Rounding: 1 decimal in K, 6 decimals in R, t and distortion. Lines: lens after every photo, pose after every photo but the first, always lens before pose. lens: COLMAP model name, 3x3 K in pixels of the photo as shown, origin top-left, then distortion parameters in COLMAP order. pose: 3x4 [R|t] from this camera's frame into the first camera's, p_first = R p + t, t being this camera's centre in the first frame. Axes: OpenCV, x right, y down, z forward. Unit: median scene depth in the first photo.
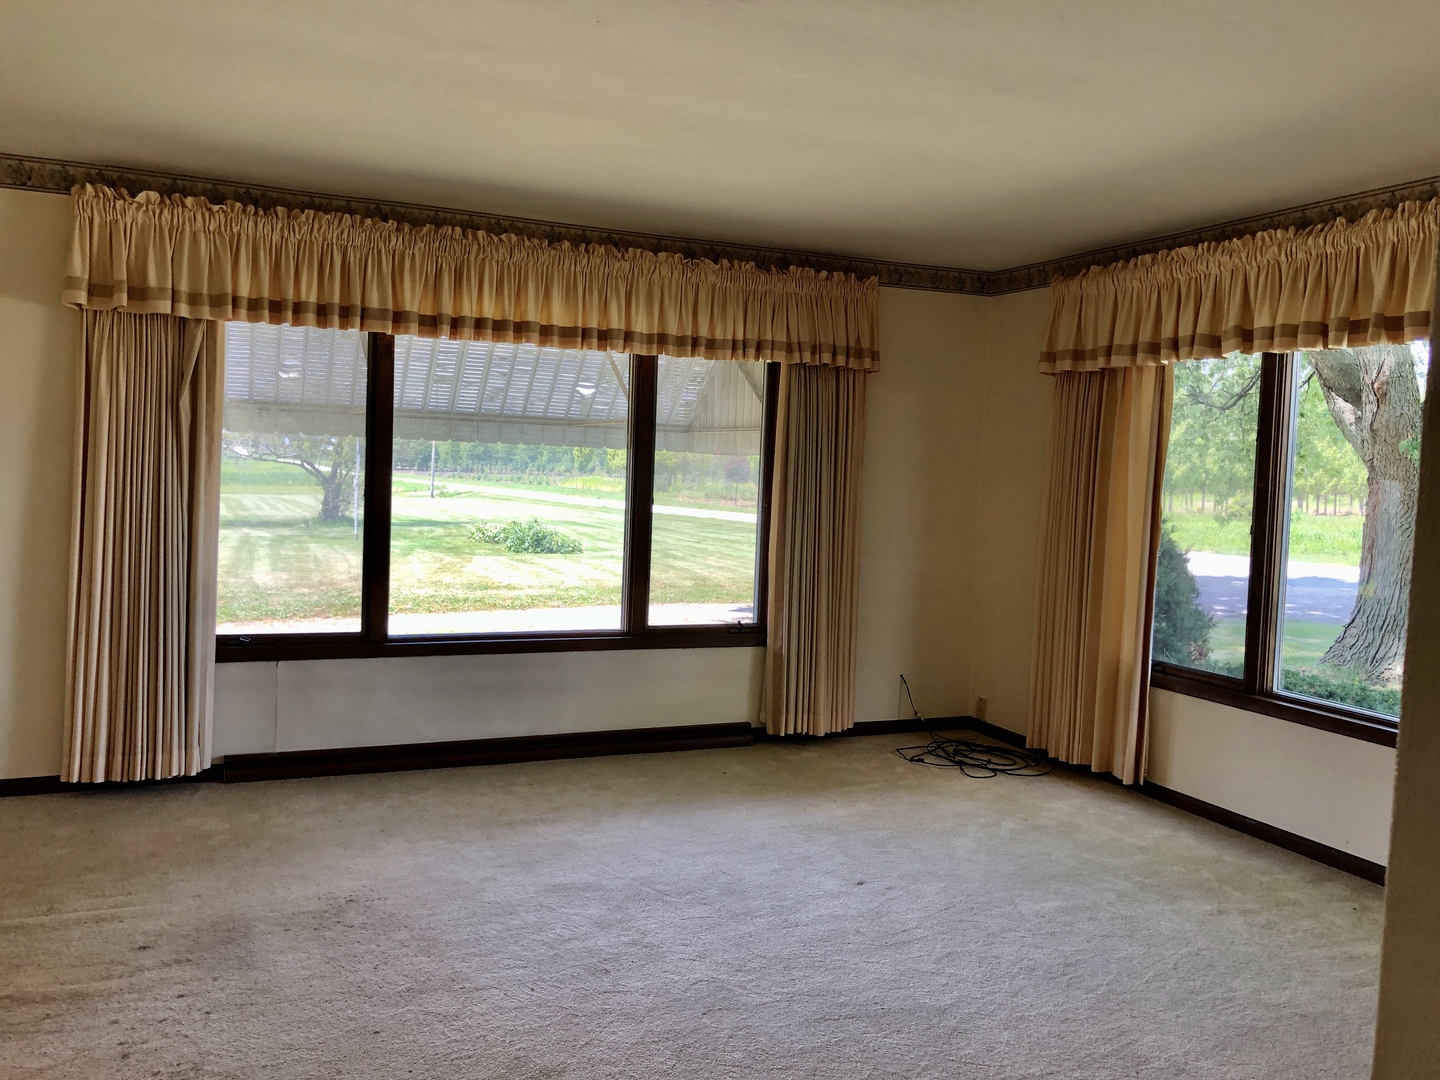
lens RADIAL K [[1171.5, 0, 718.3], [0, 1171.5, 510.6], [0, 0, 1]] dist [0.000245, -0.000324]
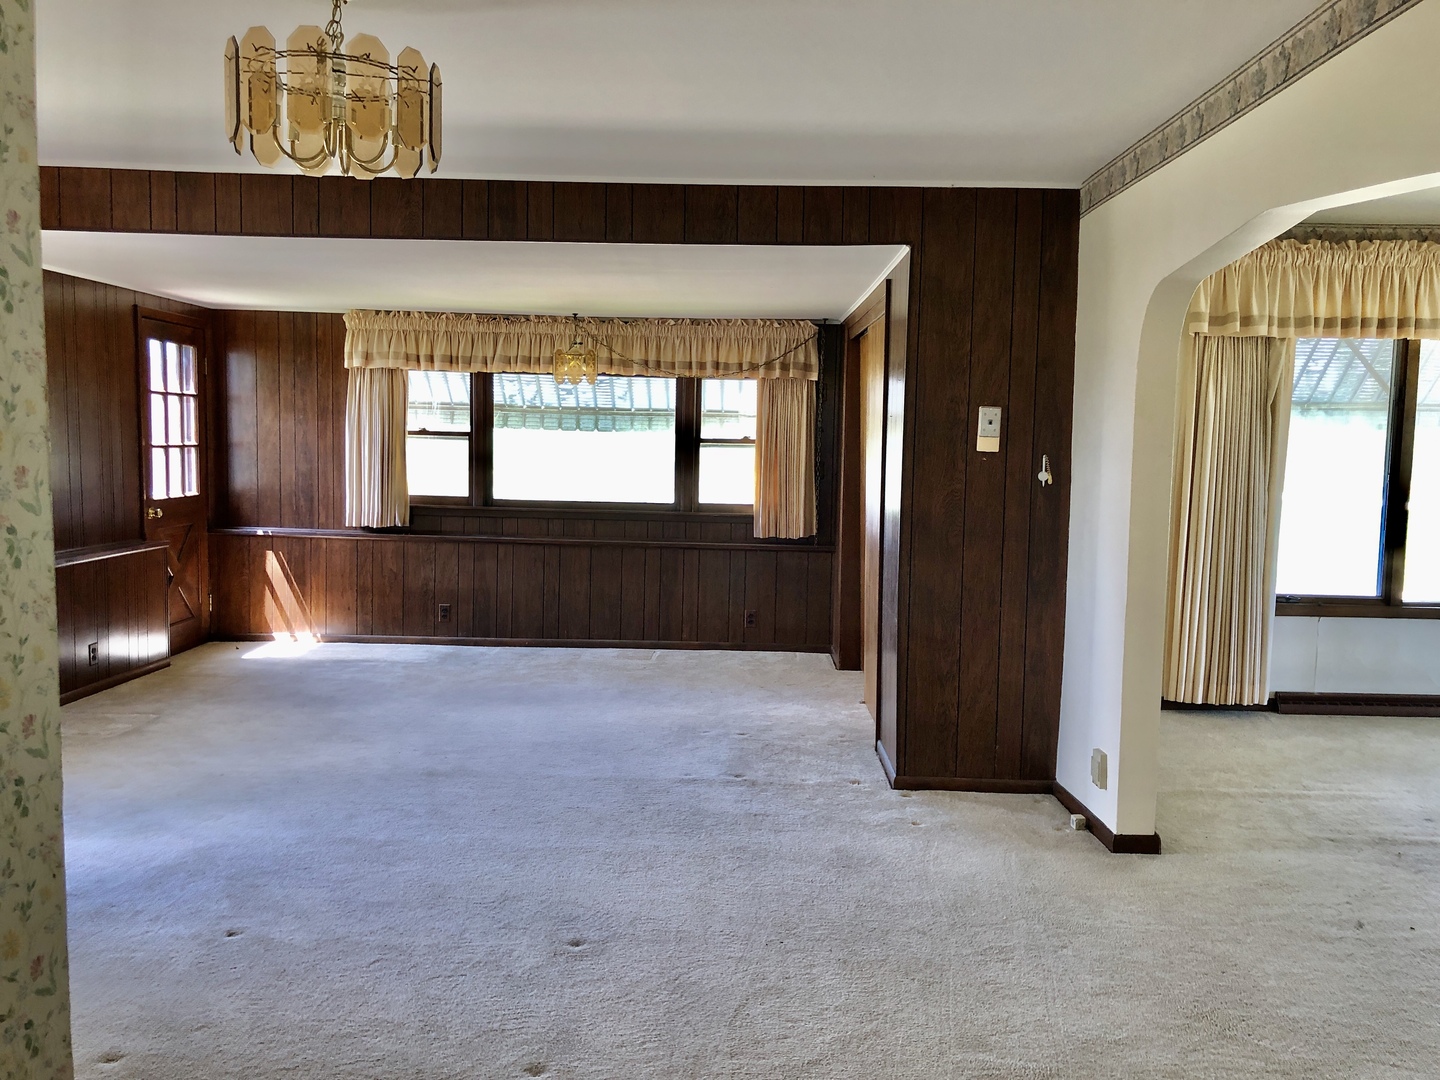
lens RADIAL K [[1174.4, 0, 720.0], [0, 1174.4, 540.0], [0, 0, 1]] dist [0.010192, 0.001597]
pose [[0.901876, 0.005462, -0.431961, -0.435444], [0.001588, 0.999871, 0.015959, 0.030009], [0.431993, -0.015079, 0.901751, -0.386916]]
